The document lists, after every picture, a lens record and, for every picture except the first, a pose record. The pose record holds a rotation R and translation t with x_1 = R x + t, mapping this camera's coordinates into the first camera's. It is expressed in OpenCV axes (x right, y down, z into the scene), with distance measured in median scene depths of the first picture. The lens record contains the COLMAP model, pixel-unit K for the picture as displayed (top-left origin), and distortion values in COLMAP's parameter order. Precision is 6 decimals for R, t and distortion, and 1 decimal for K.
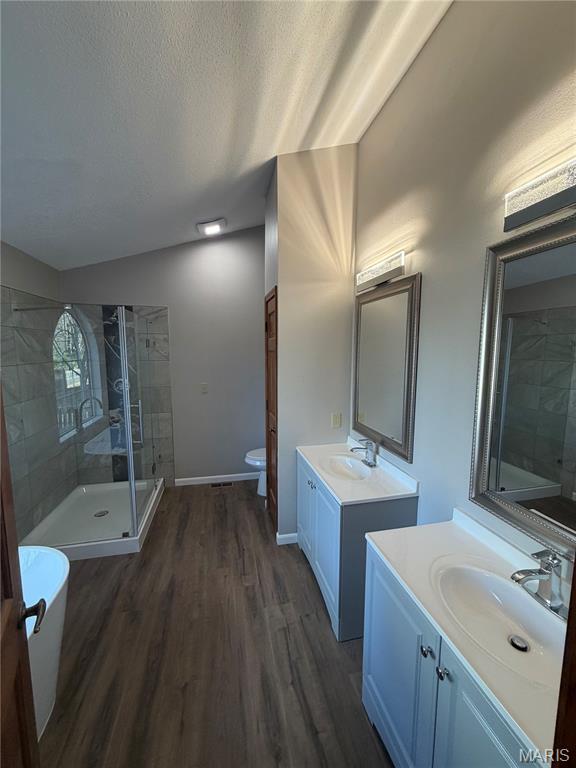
lens RADIAL K [[306.5, 0, 287.8], [0, 306.5, 381.3], [0, 0, 1]] dist [0.002372, -0.000254]
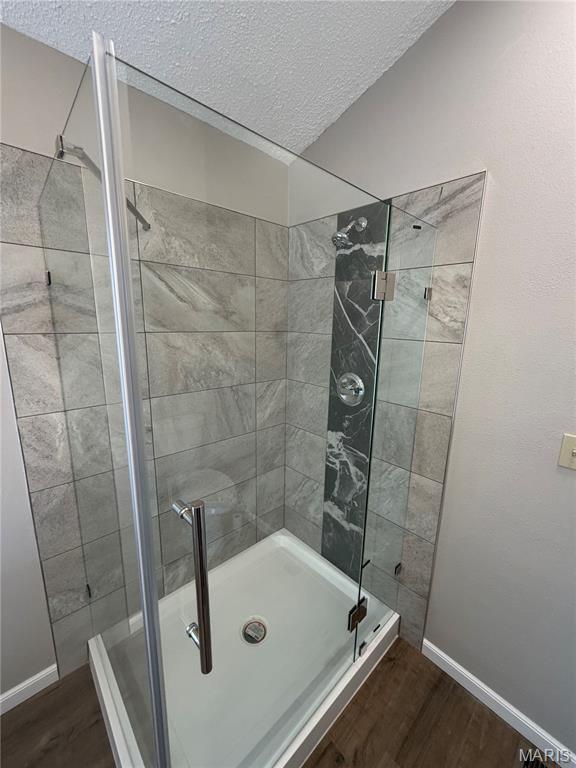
lens RADIAL K [[306.5, 0, 293.6], [0, 306.5, 382.8], [0, 0, 1]] dist [0.002372, -0.000254]
pose [[0.510639, 0.186825, -0.839252, -0.188691], [-0.117131, 0.982123, 0.147361, -0.053713], [0.851779, 0.023054, 0.523393, 0.668305]]
